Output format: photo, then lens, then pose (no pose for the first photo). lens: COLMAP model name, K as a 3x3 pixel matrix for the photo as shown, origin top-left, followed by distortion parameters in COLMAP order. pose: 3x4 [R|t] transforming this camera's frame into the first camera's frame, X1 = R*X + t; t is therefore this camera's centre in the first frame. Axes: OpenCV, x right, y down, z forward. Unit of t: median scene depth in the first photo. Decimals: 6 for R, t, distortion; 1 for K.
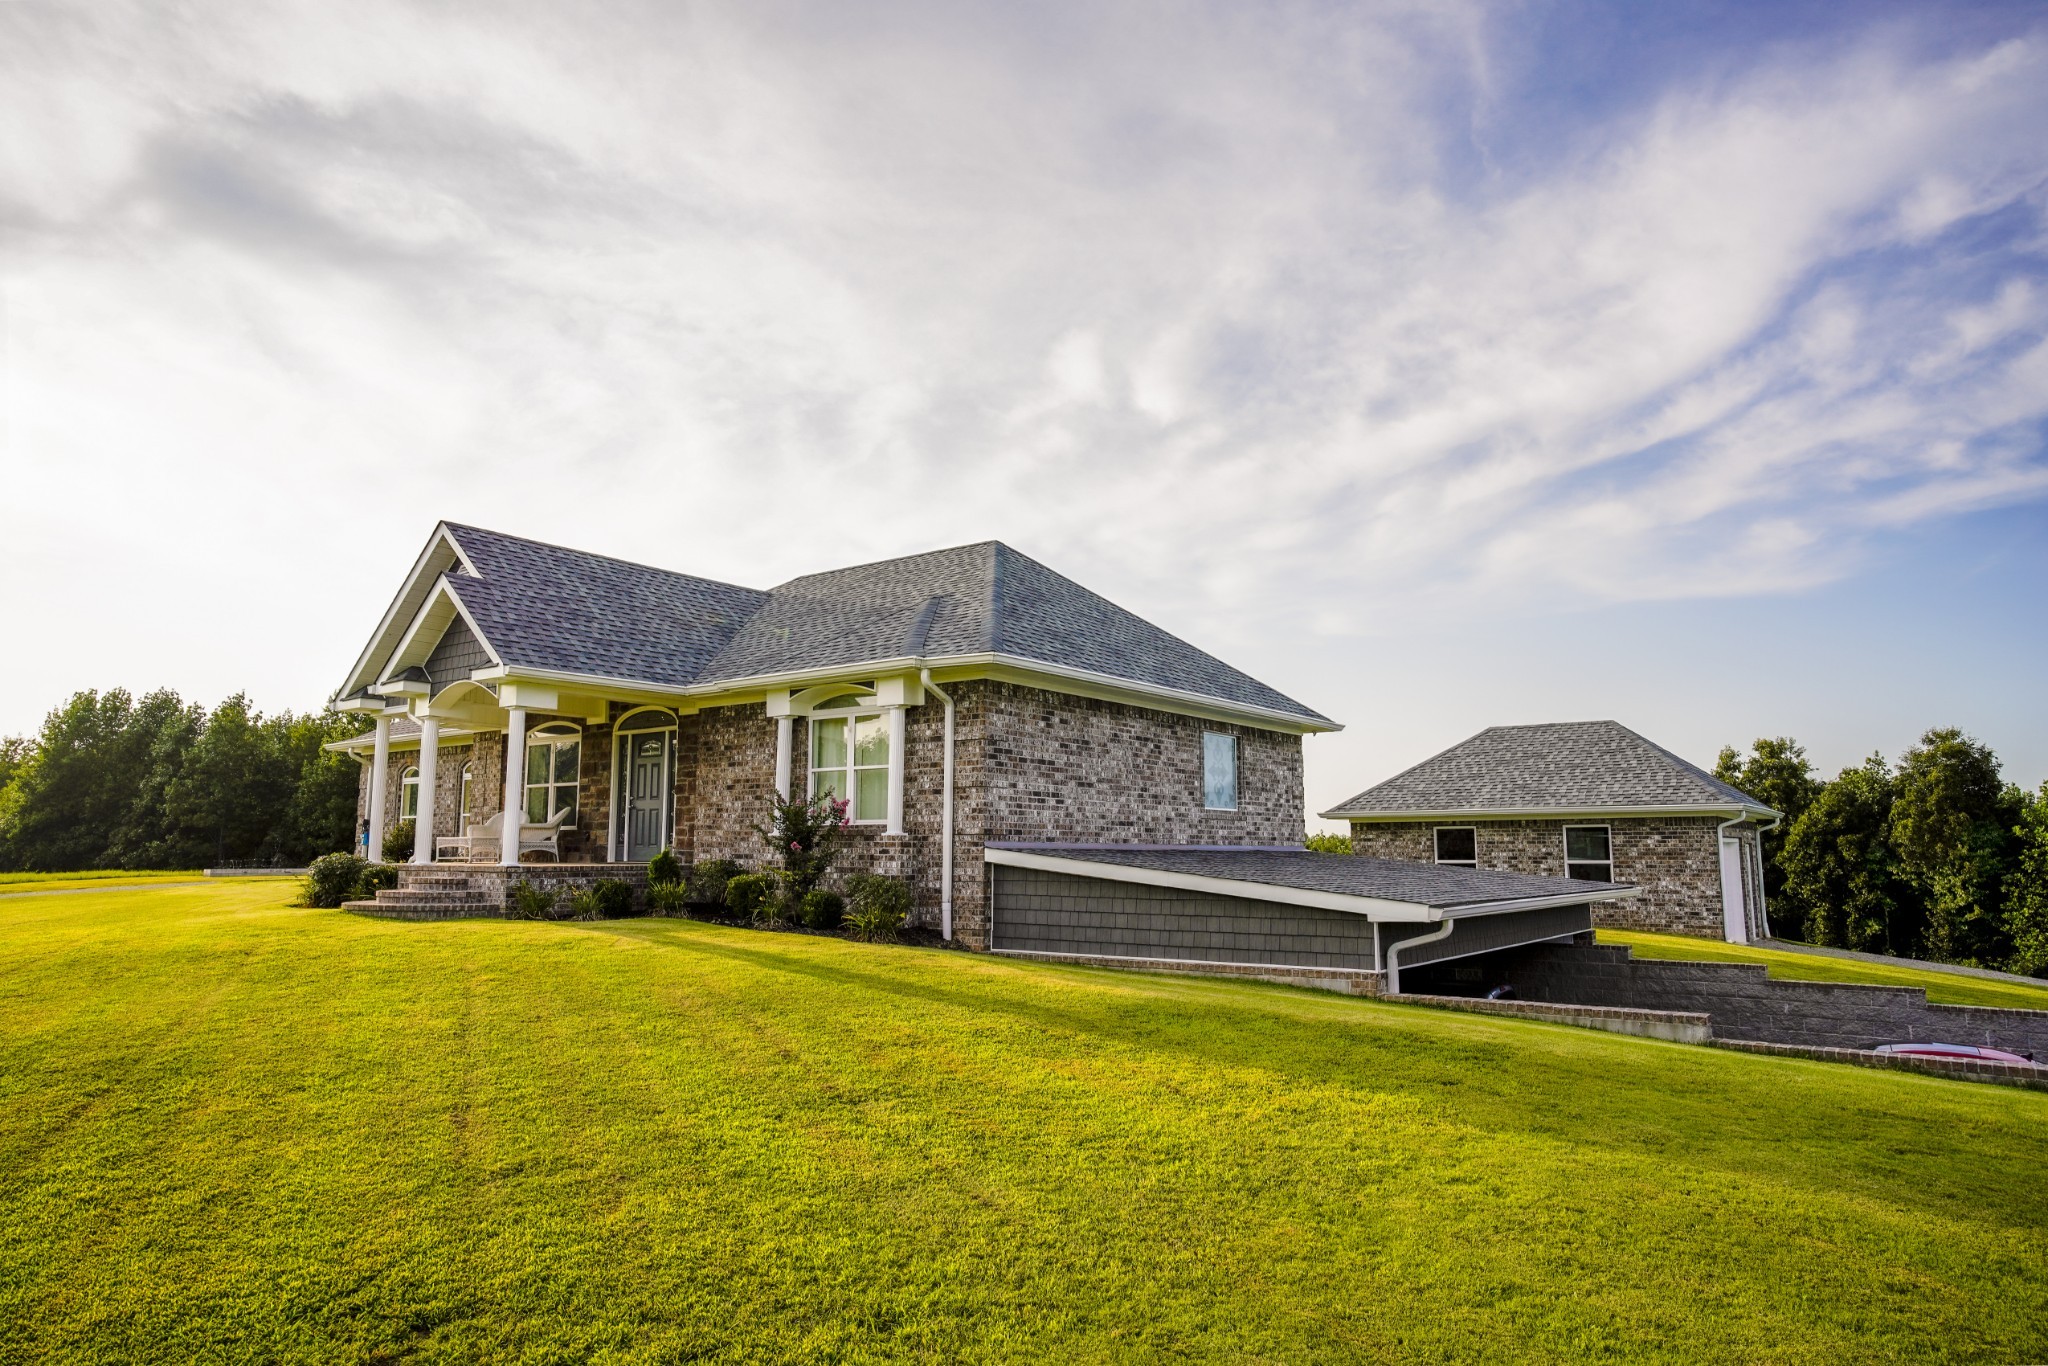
lens RADIAL K [[1227.9, 0, 974.0], [0, 1227.9, 680.3], [0, 0, 1]] dist [-0.012555, 0.002854]
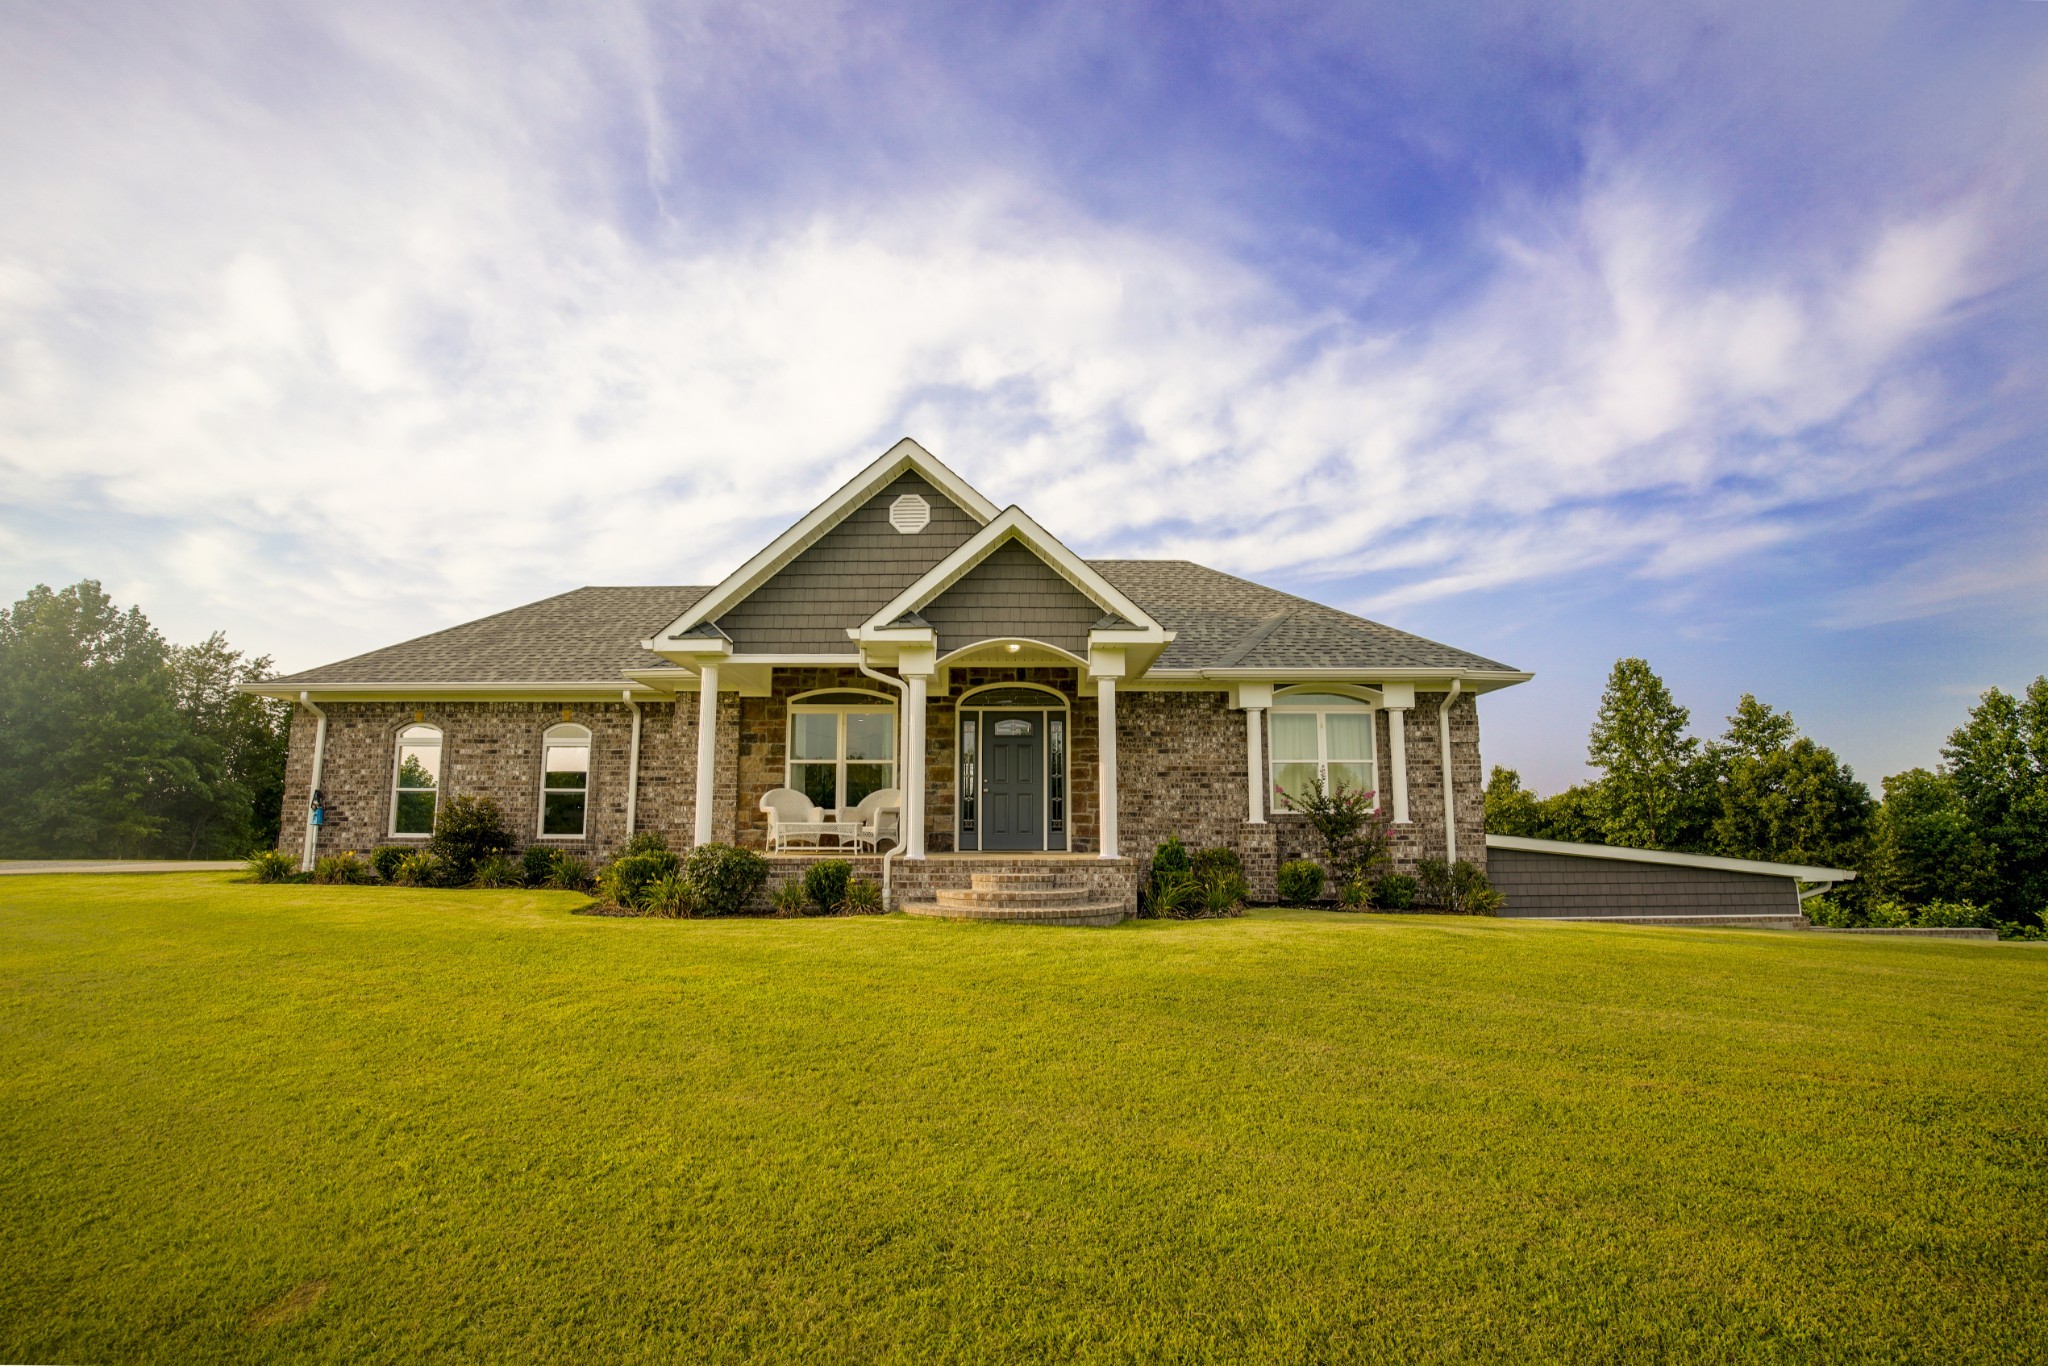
lens RADIAL K [[1227.9, 0, 974.0], [0, 1227.9, 680.3], [0, 0, 1]] dist [-0.012555, 0.002854]
pose [[0.763396, 0.090487, 0.639562, -0.951577], [-0.082631, 0.995685, -0.042241, 0.065905], [-0.640624, -0.020601, 0.767578, 0.337575]]
